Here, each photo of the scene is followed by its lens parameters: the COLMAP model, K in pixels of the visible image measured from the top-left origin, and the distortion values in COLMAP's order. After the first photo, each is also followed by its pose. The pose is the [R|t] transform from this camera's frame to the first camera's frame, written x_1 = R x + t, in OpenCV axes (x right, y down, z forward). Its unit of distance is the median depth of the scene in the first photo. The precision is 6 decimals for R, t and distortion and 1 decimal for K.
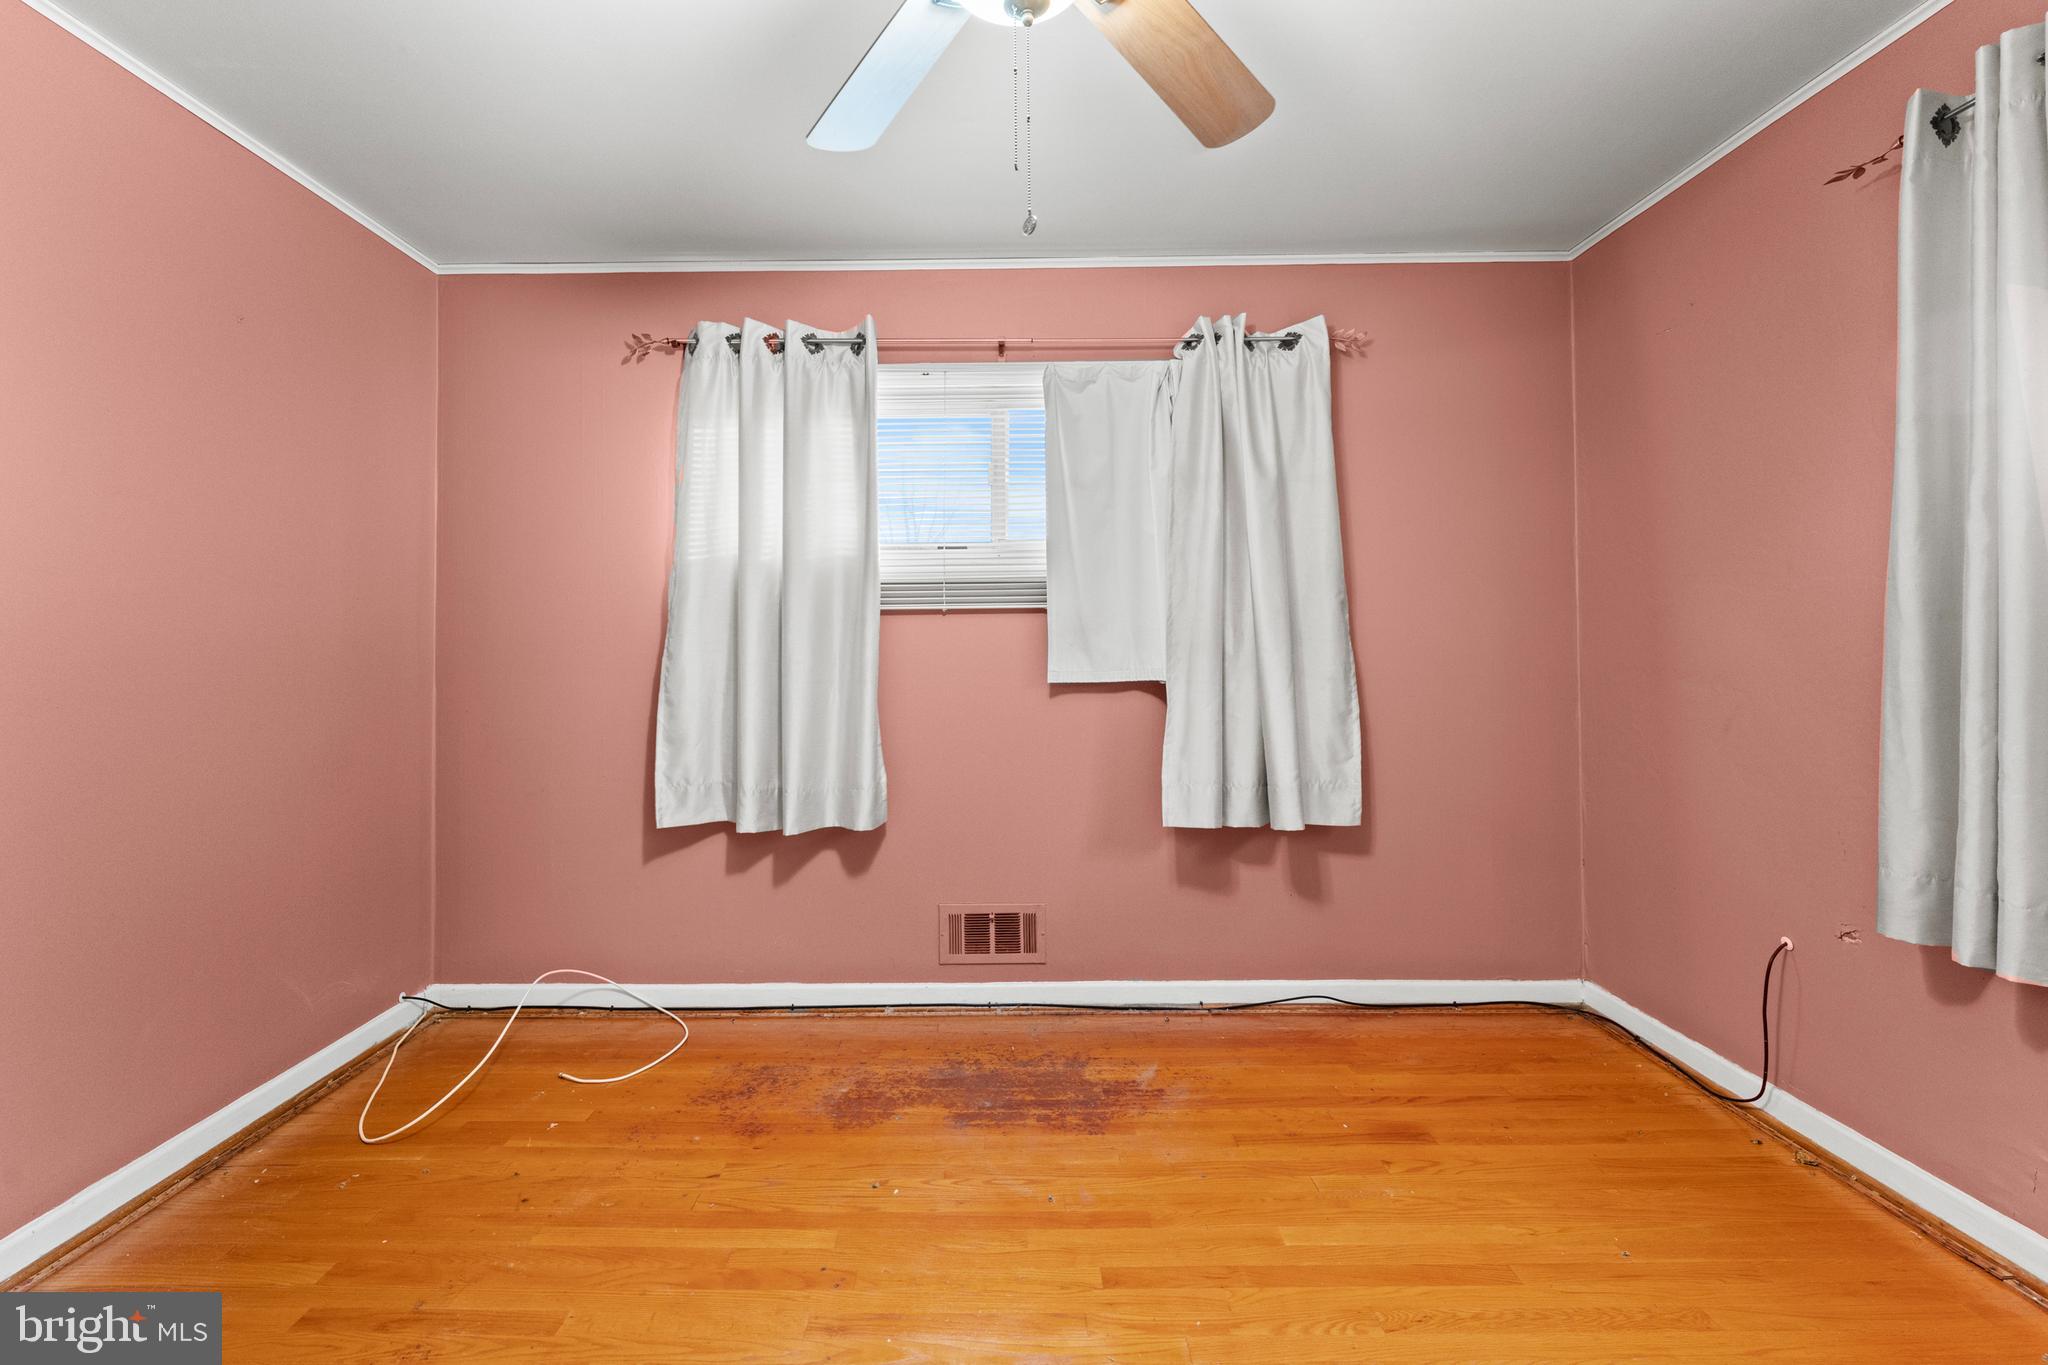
lens RADIAL K [[881.1, 0, 1031.4], [0, 881.1, 633.2], [0, 0, 1]] dist [0.000079, -0.000962]
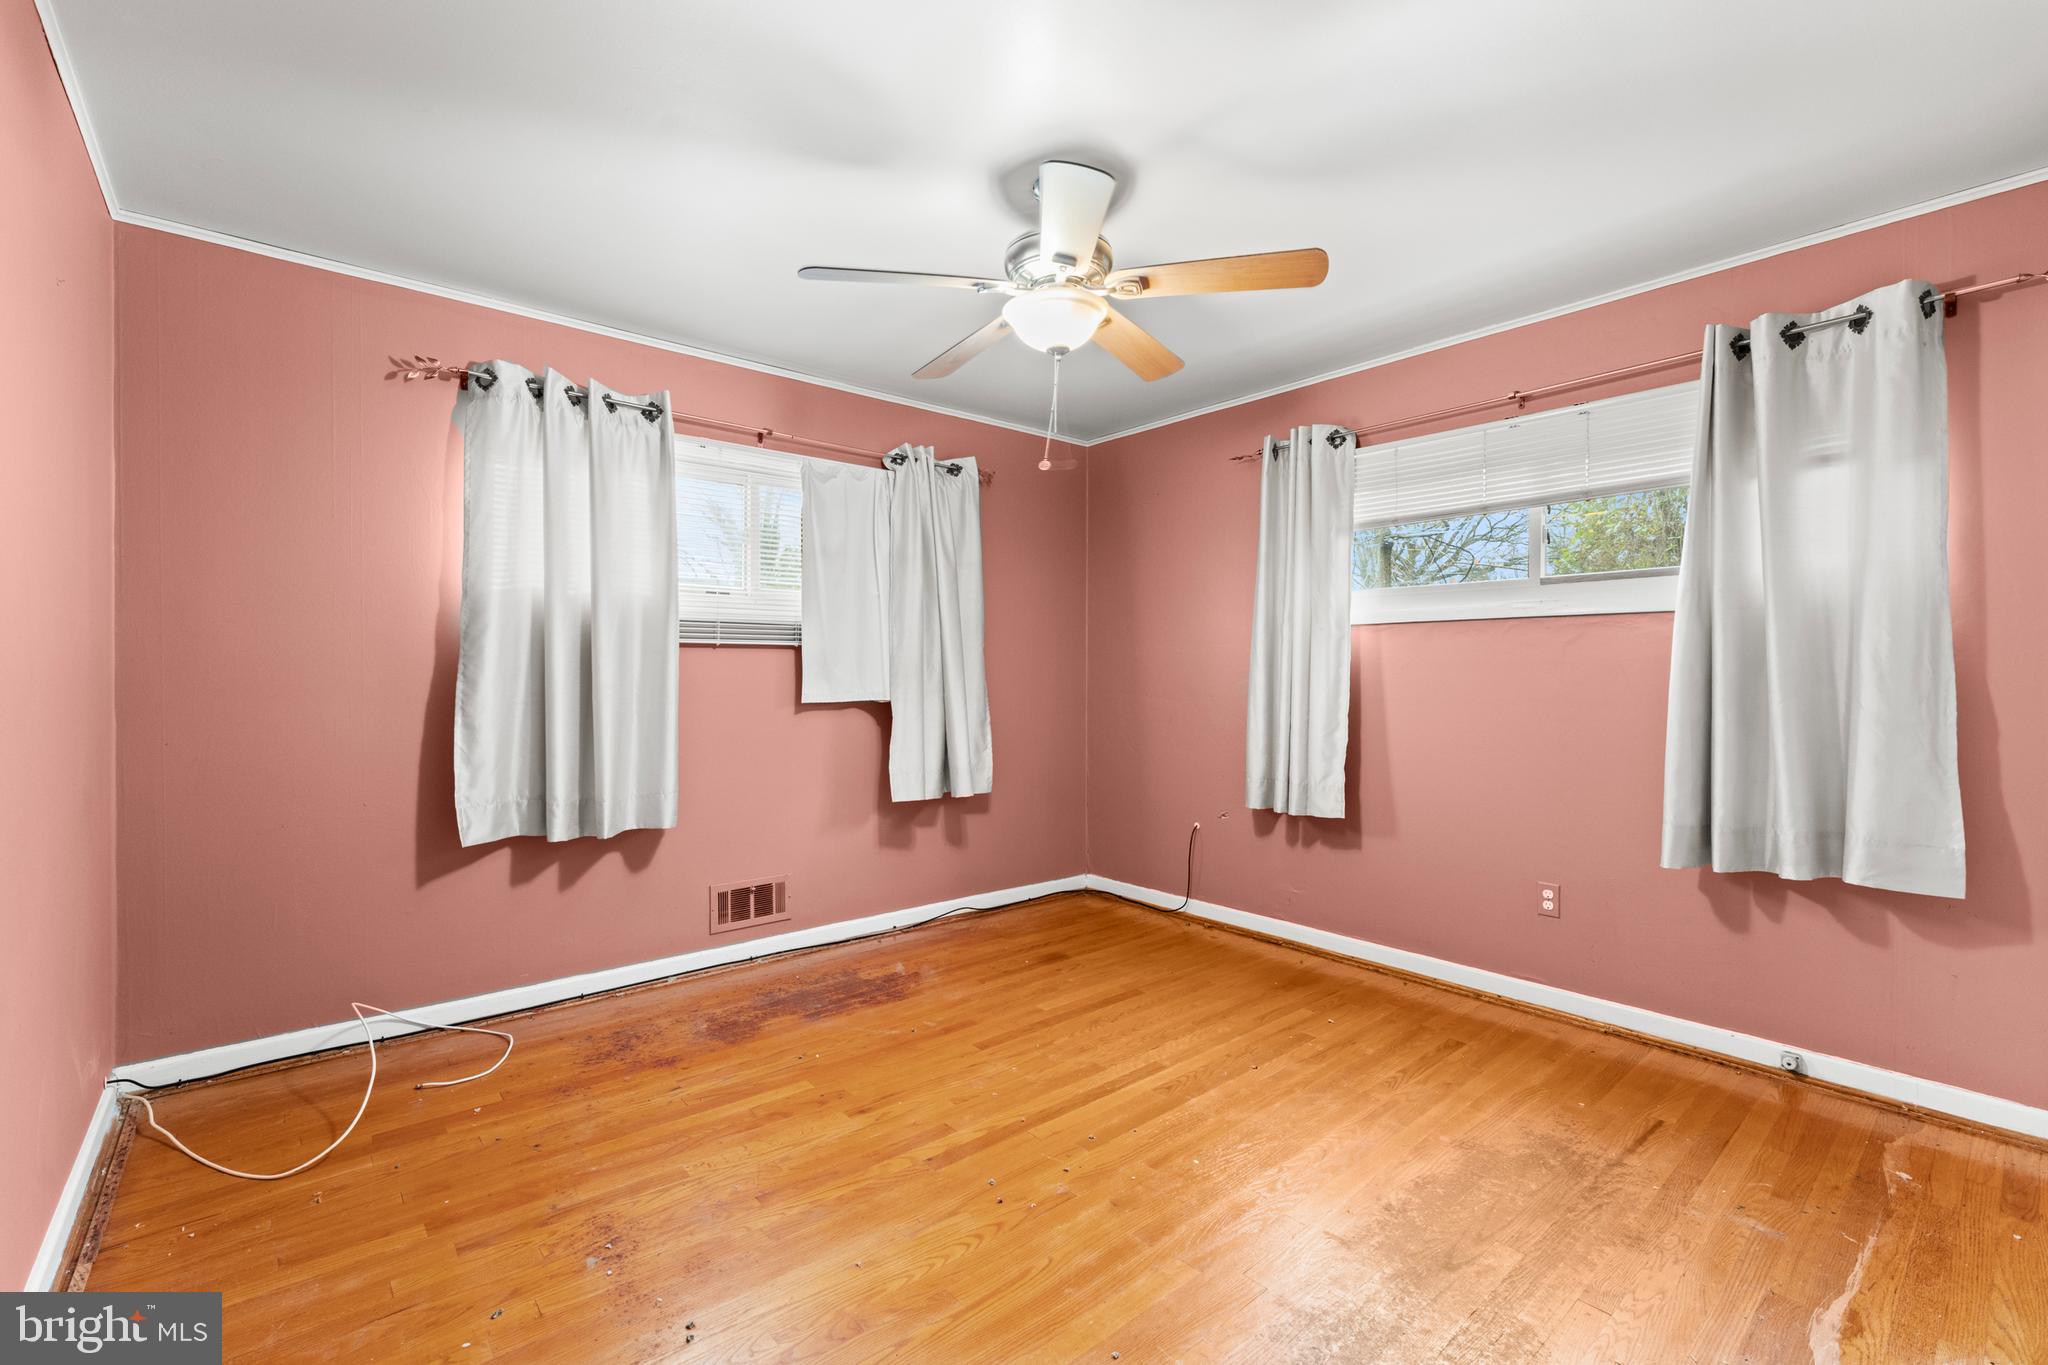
lens RADIAL K [[881.1, 0, 1008.0], [0, 881.1, 683.4], [0, 0, 1]] dist [0.000079, -0.000962]
pose [[0.764191, 0.003030, 0.644983, -0.593999], [-0.017765, 0.999708, 0.016352, 0.000664], [-0.644745, -0.023954, 0.764022, -0.195786]]
